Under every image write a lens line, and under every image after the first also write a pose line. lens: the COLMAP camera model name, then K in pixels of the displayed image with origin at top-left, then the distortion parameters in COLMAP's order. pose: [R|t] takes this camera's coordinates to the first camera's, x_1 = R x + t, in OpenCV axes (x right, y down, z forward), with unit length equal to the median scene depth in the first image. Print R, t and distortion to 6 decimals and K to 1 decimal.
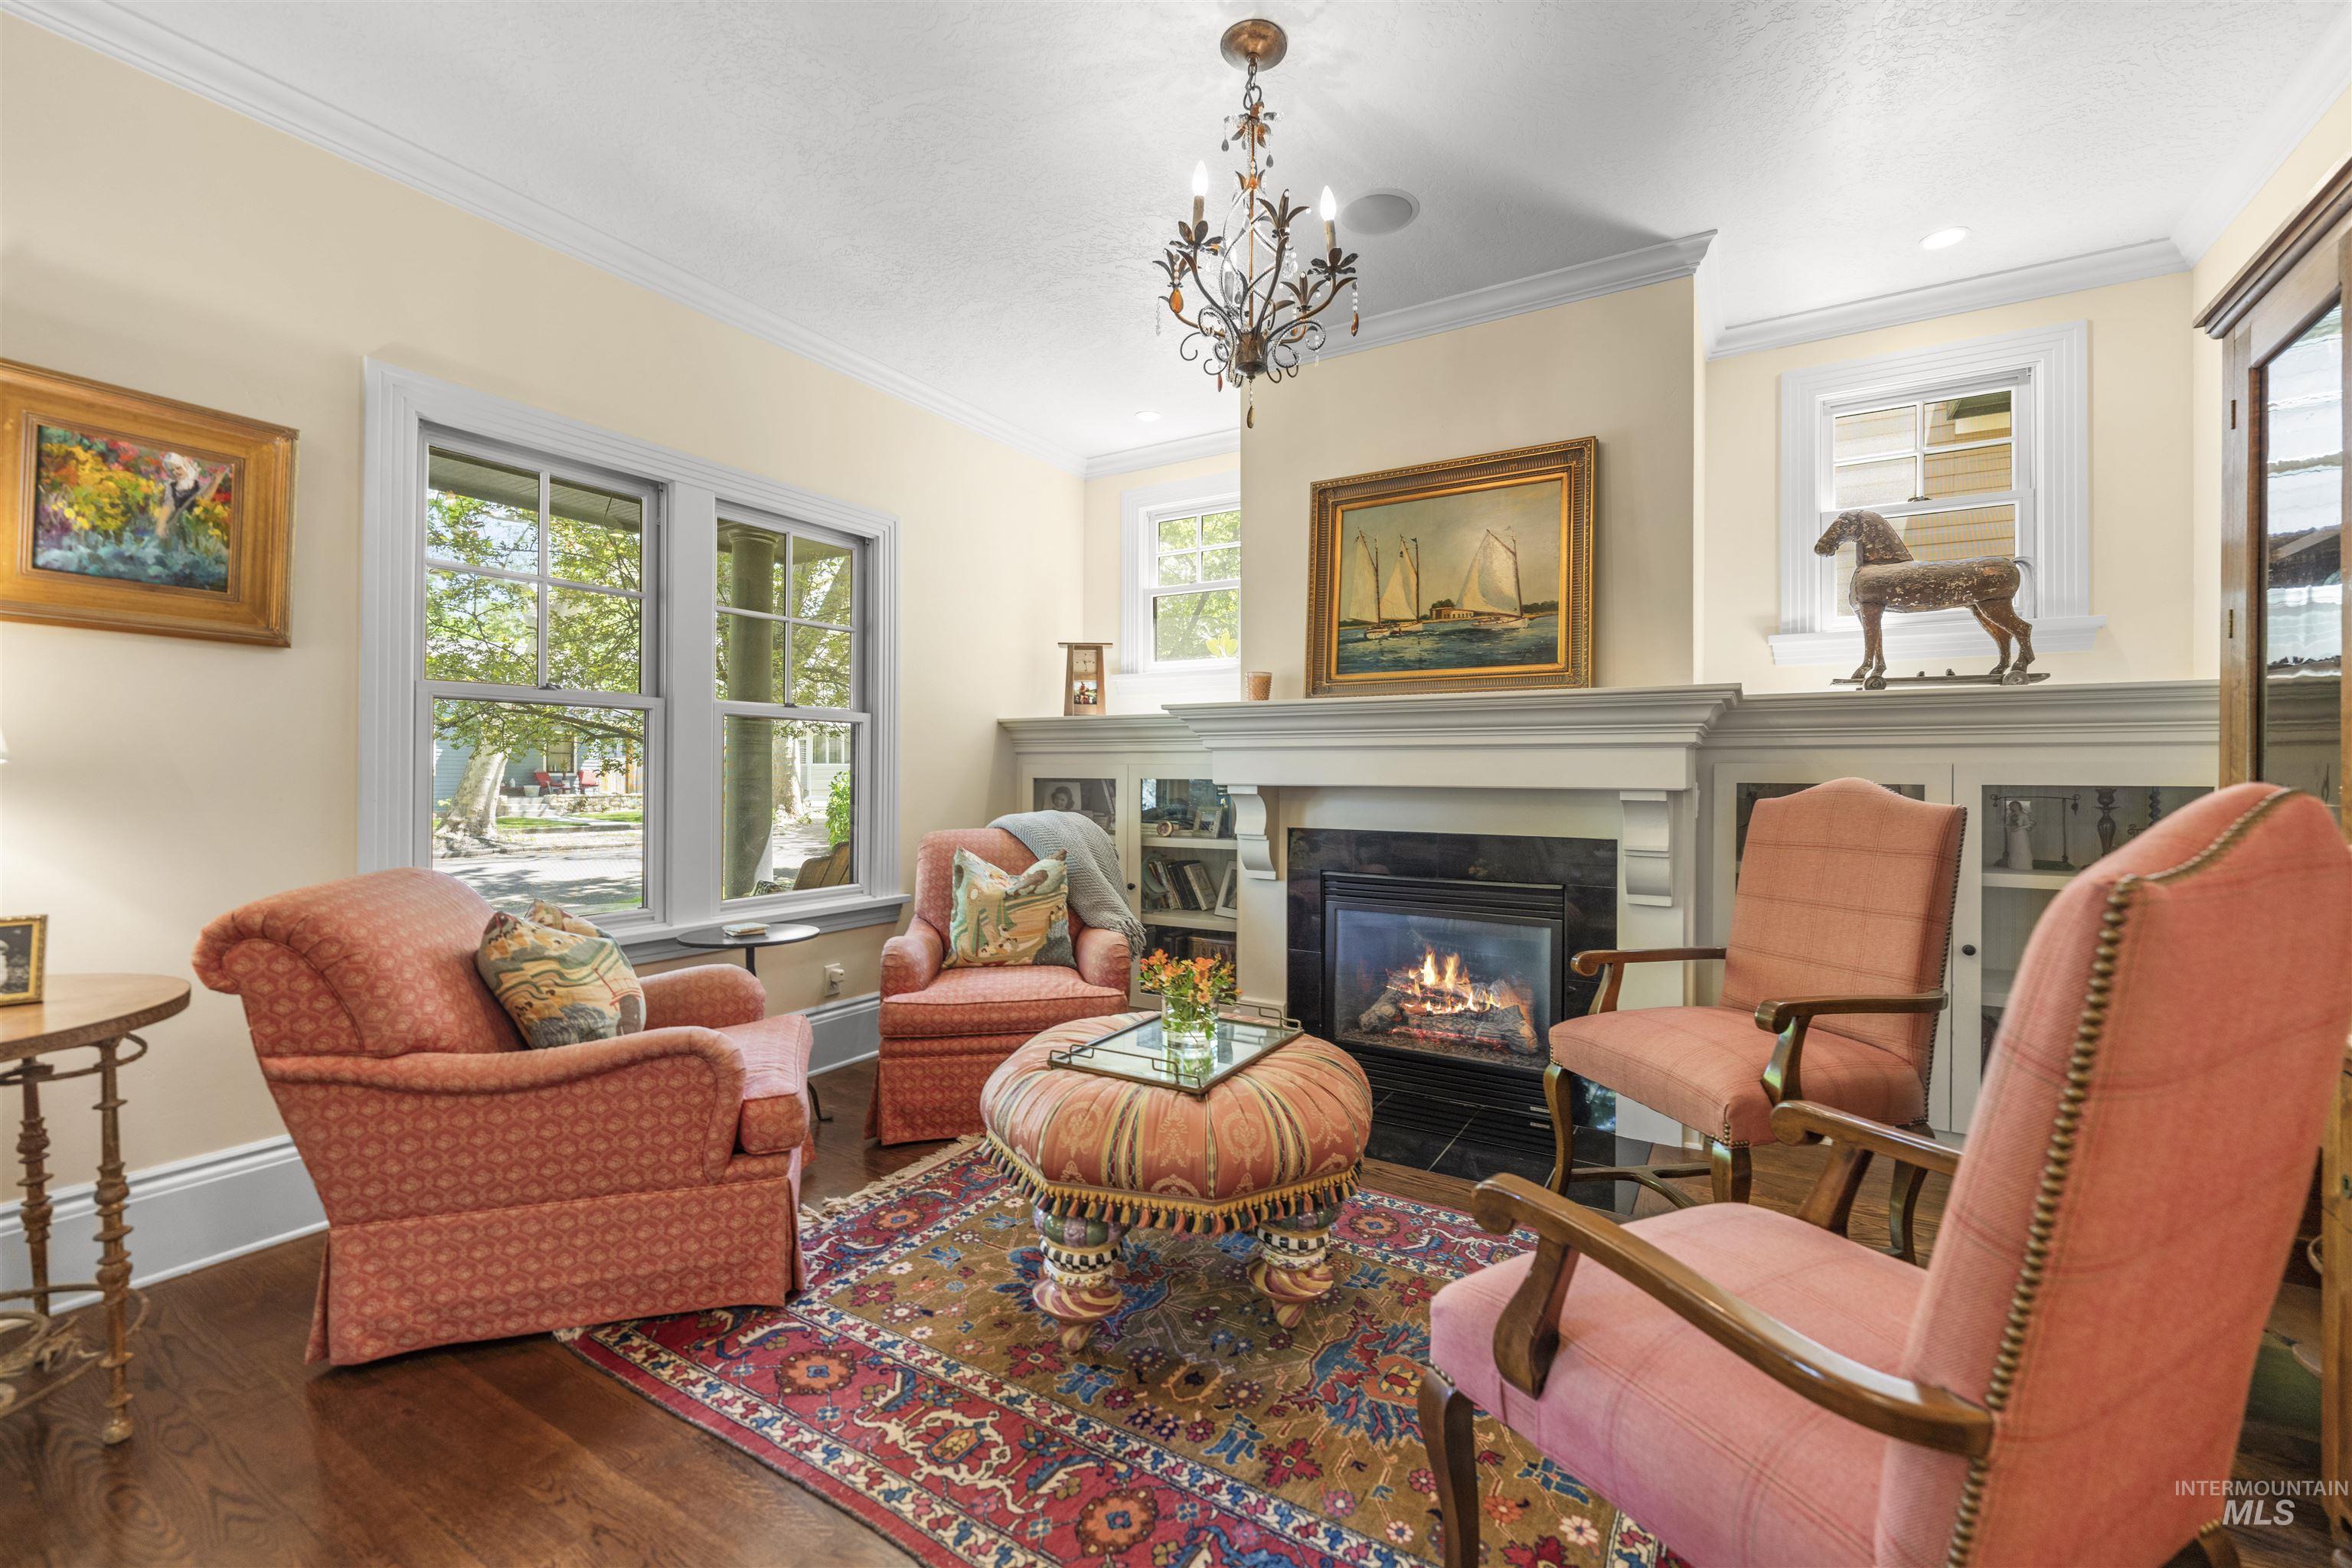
lens RADIAL K [[937.5, 0, 1176.0], [0, 937.5, 784.0], [0, 0, 1]] dist [-0.002615, -0.000384]
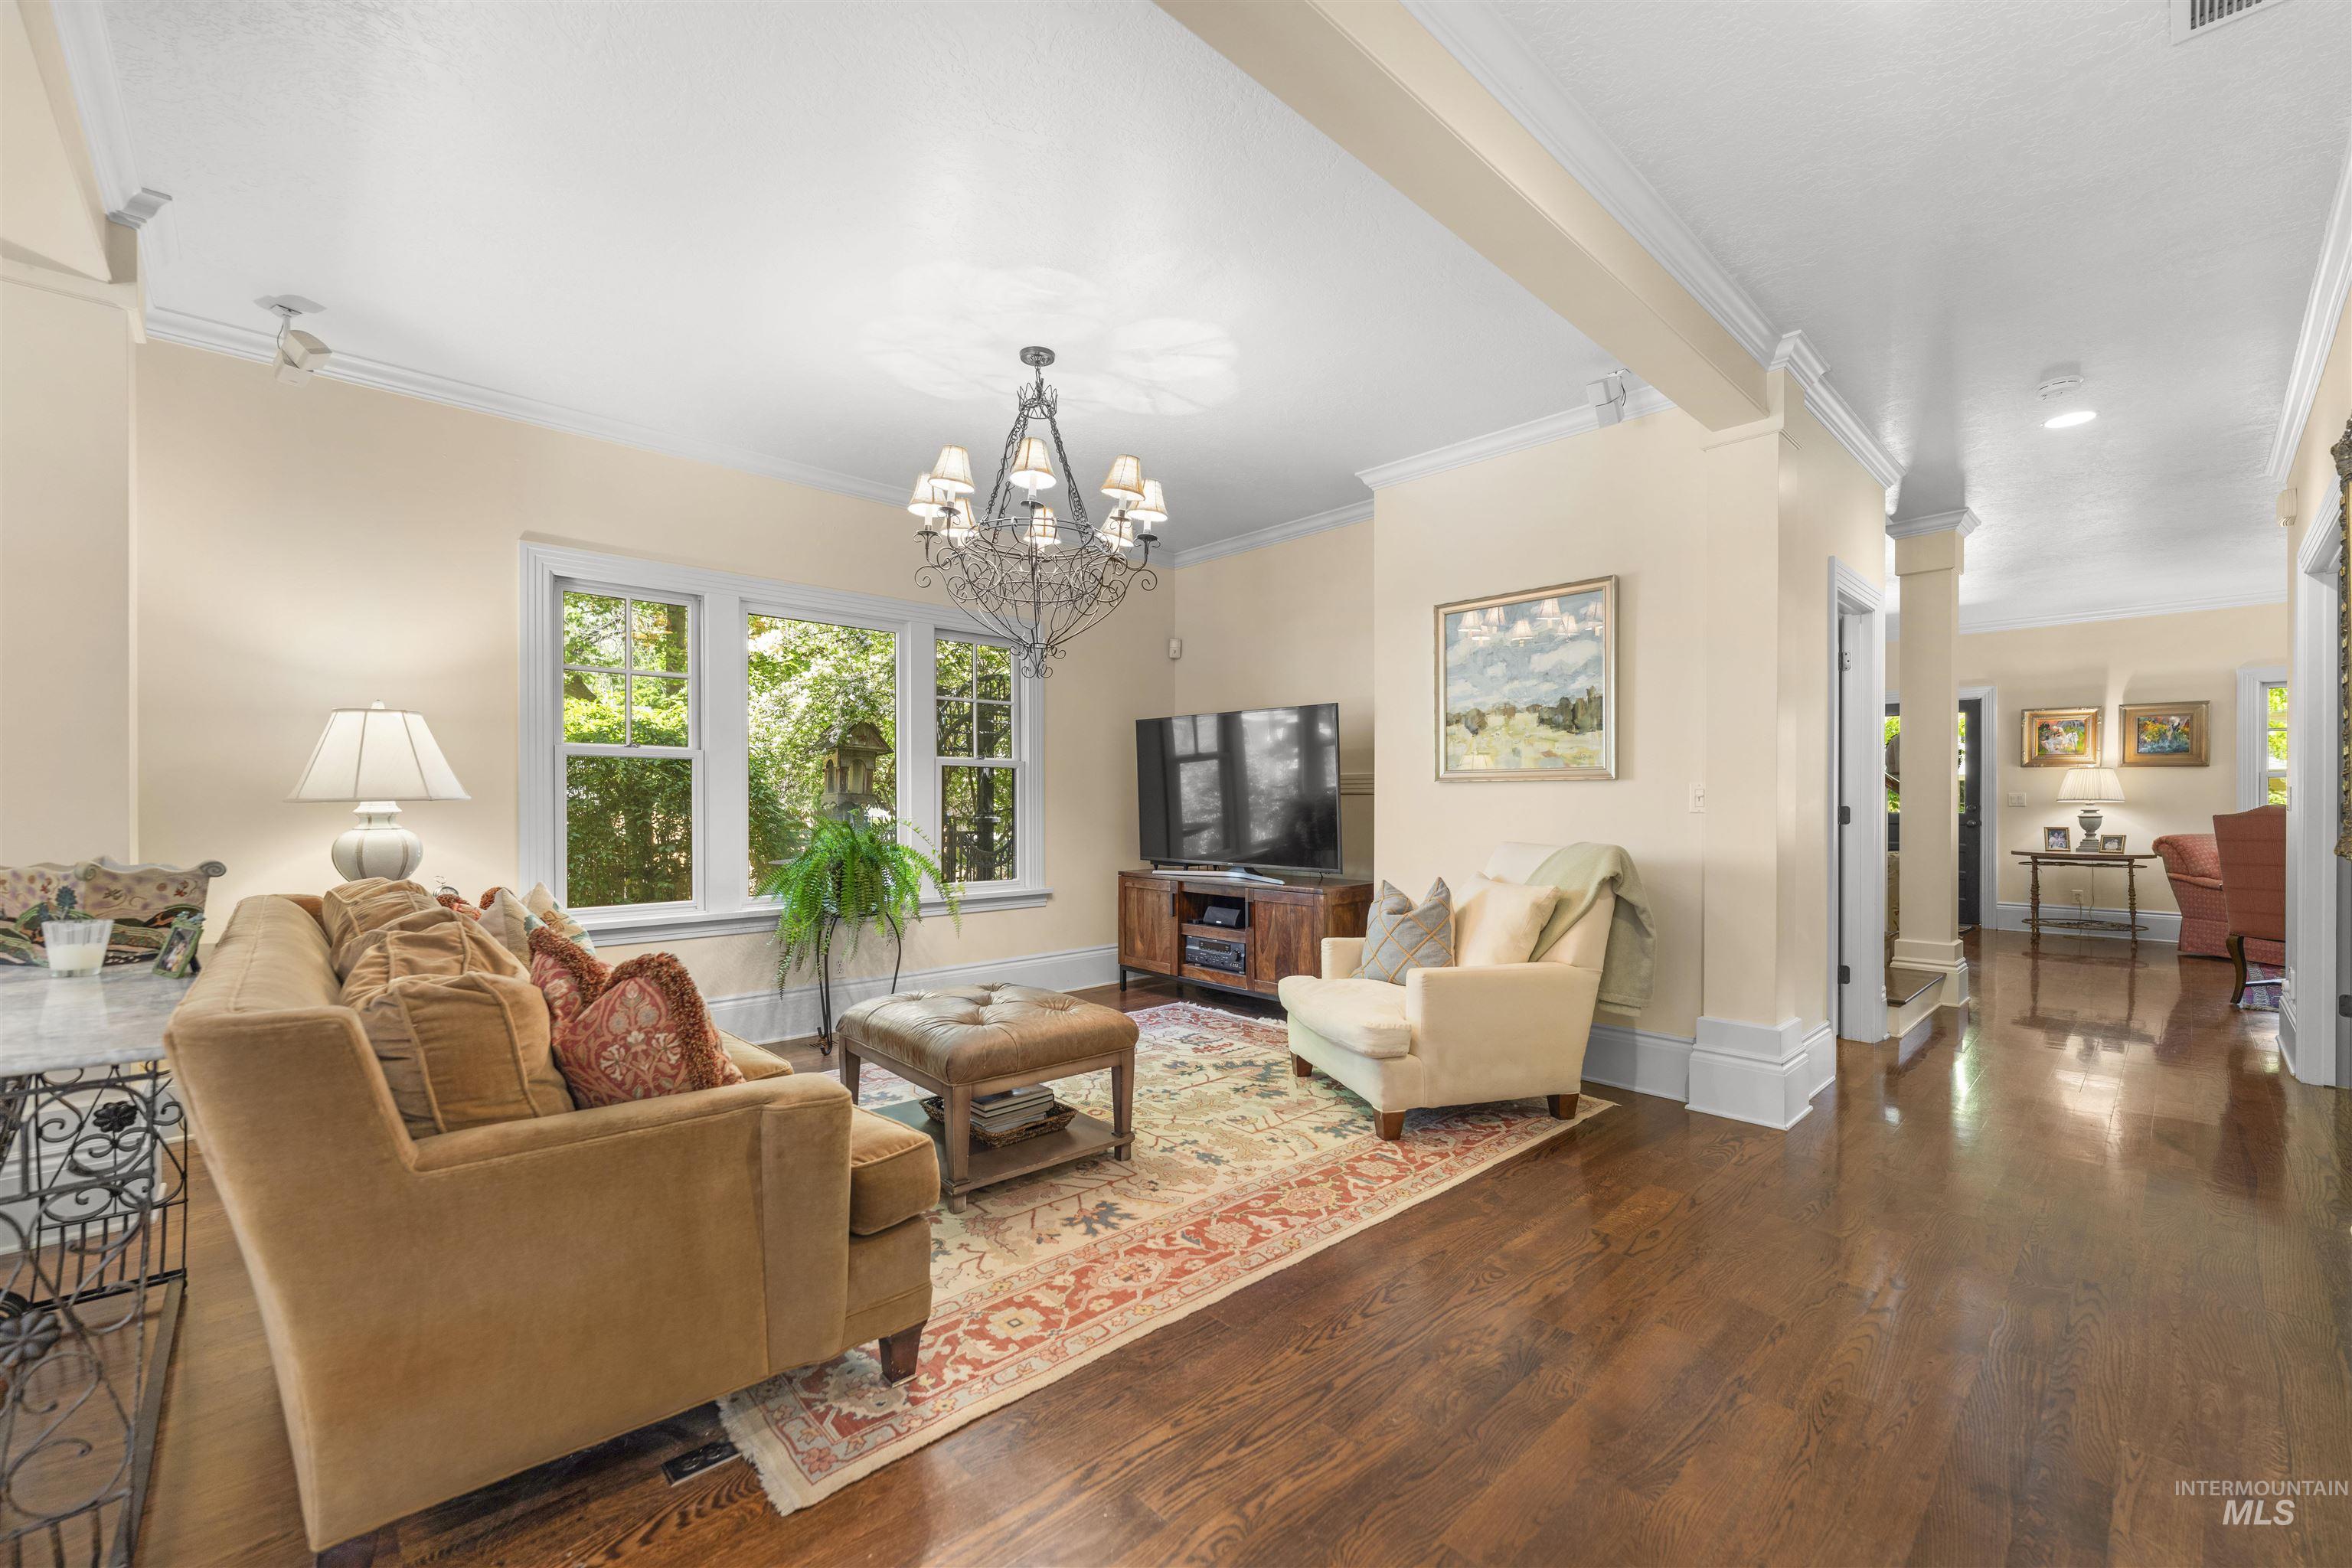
lens RADIAL K [[957.2, 0, 1180.2], [0, 957.2, 808.3], [0, 0, 1]] dist [-0.000336, 0.000008]
pose [[-0.243908, -0.000216, -0.969798, 3.452706], [-0.008193, 0.999965, 0.001838, 0.028167], [0.969764, 0.008394, -0.243902, -1.819682]]
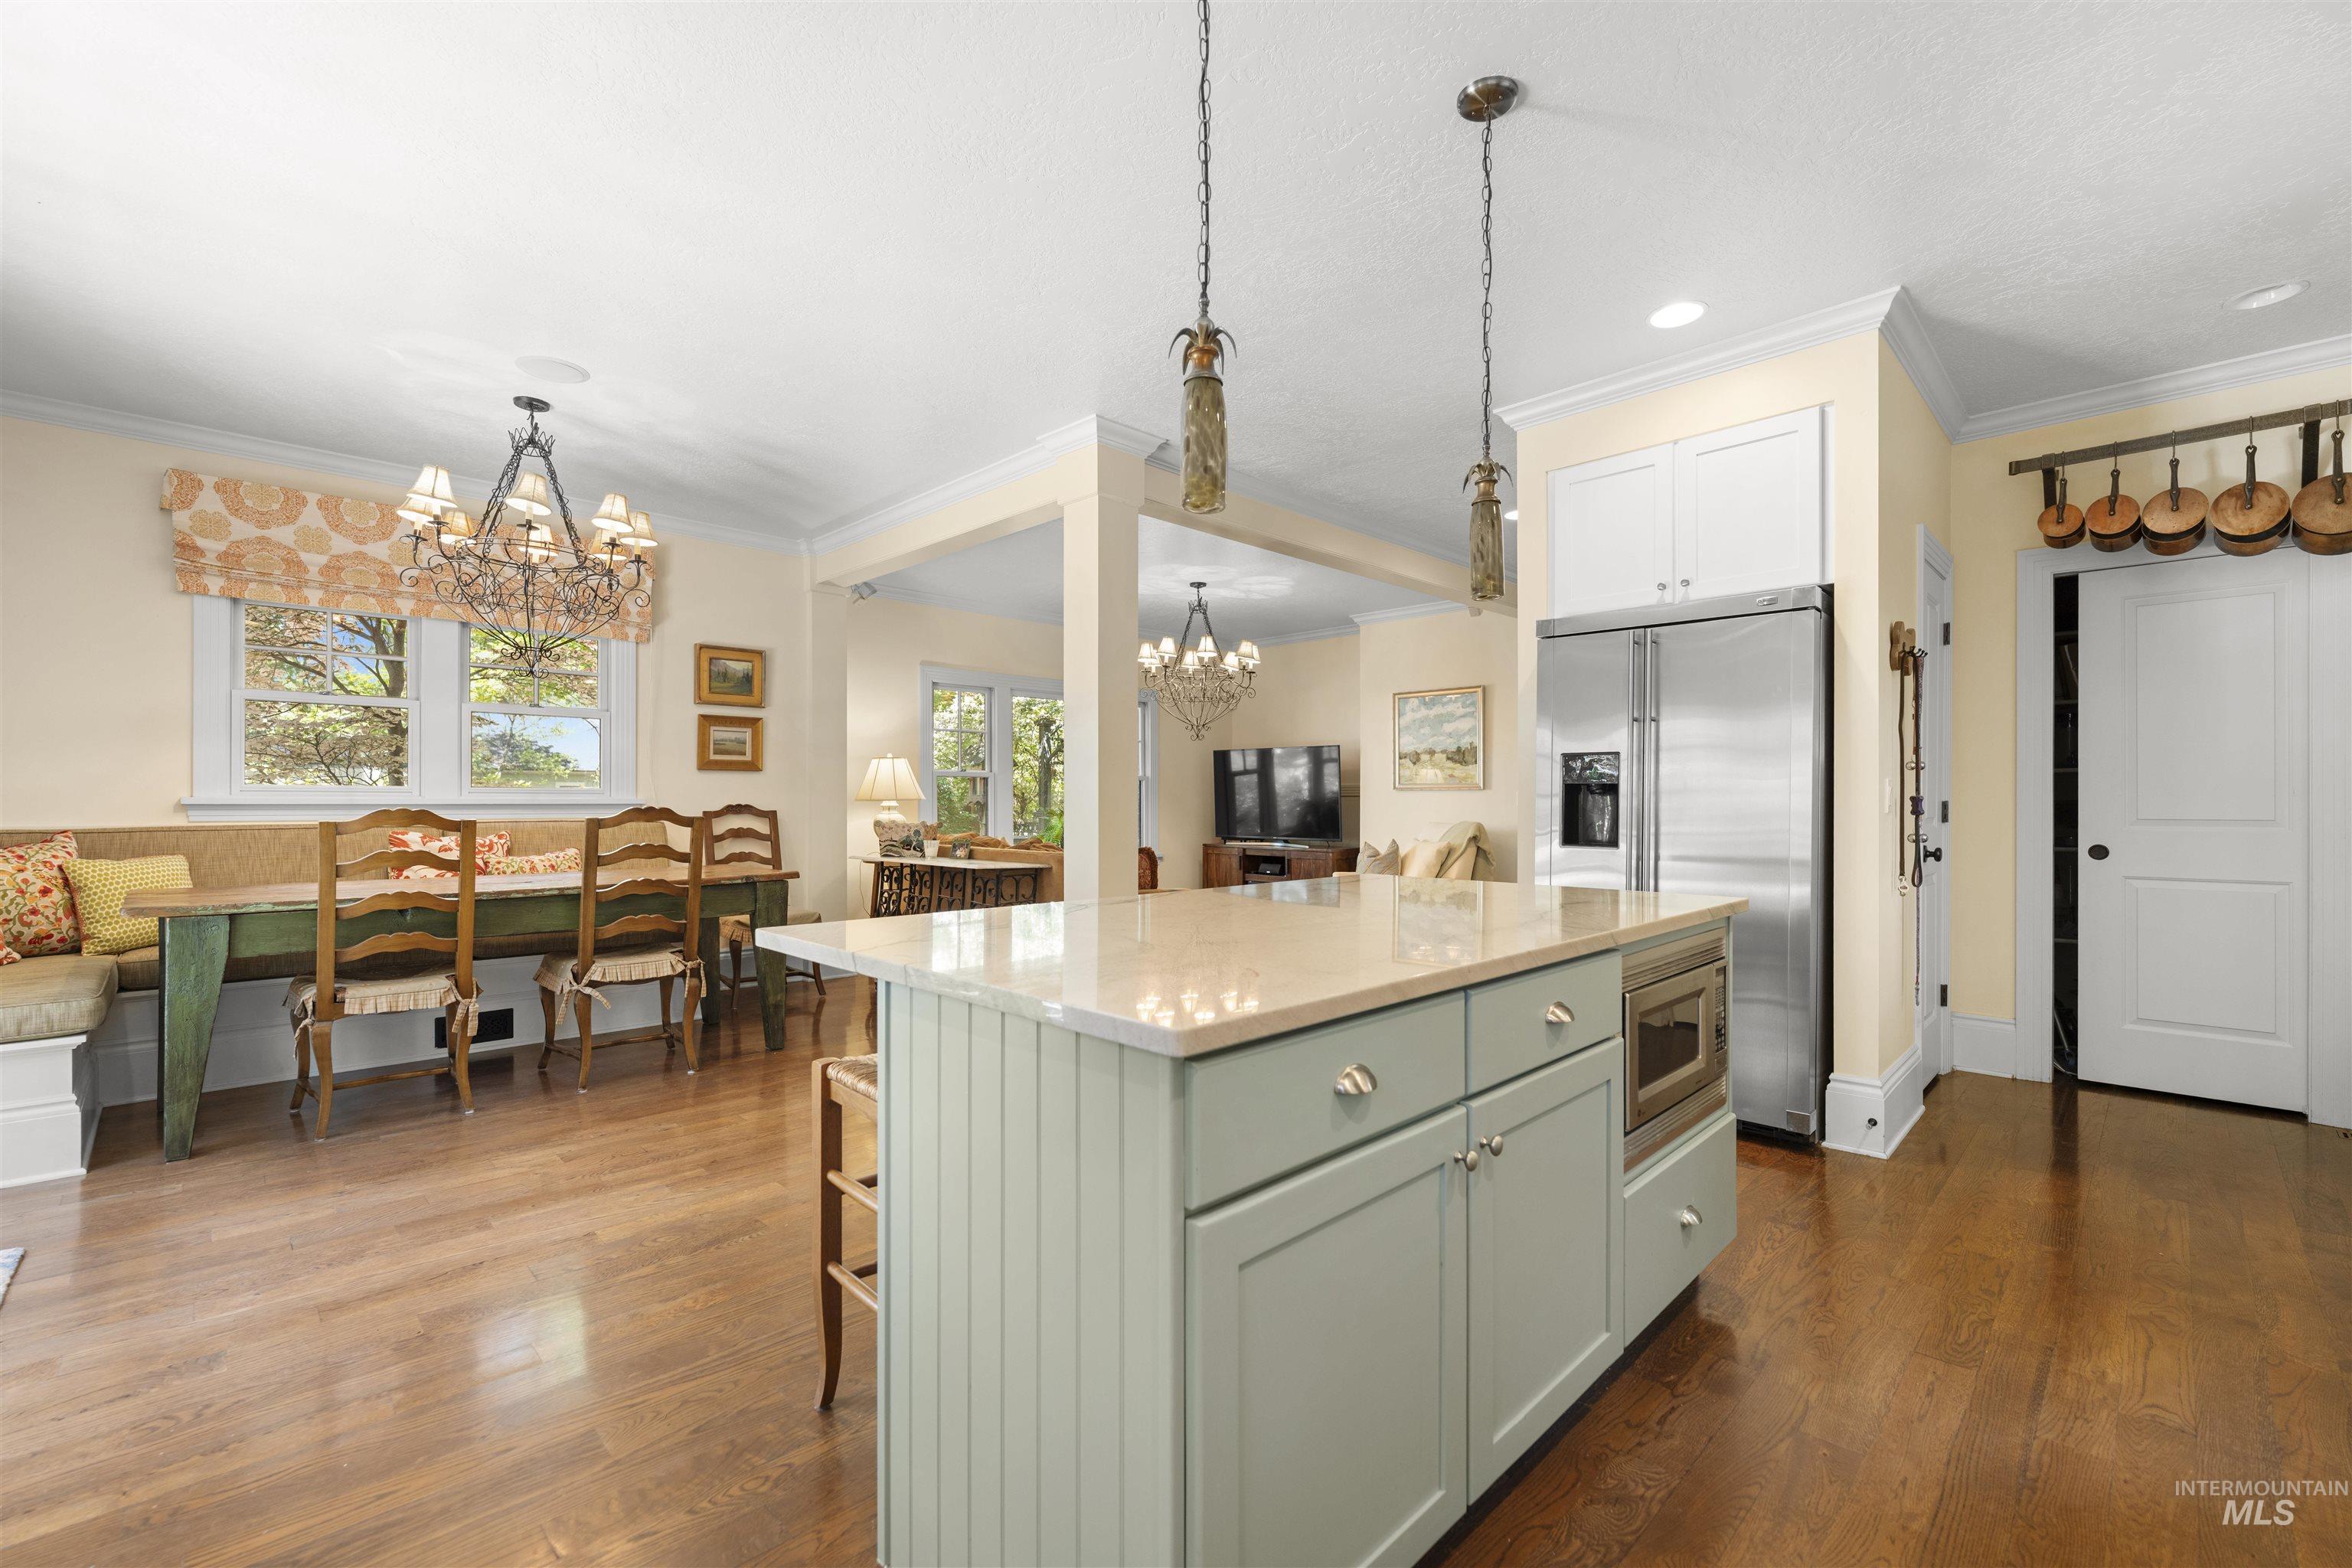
lens RADIAL K [[997.9, 0, 1180.4], [0, 997.9, 811.6], [0, 0, 1]] dist [0.020113, 0.000003]
pose [[-0.216890, 0.002765, -0.976192, 5.500816], [-0.008367, 0.999954, 0.004691, 0.045195], [0.976160, 0.009185, -0.216857, -1.749277]]
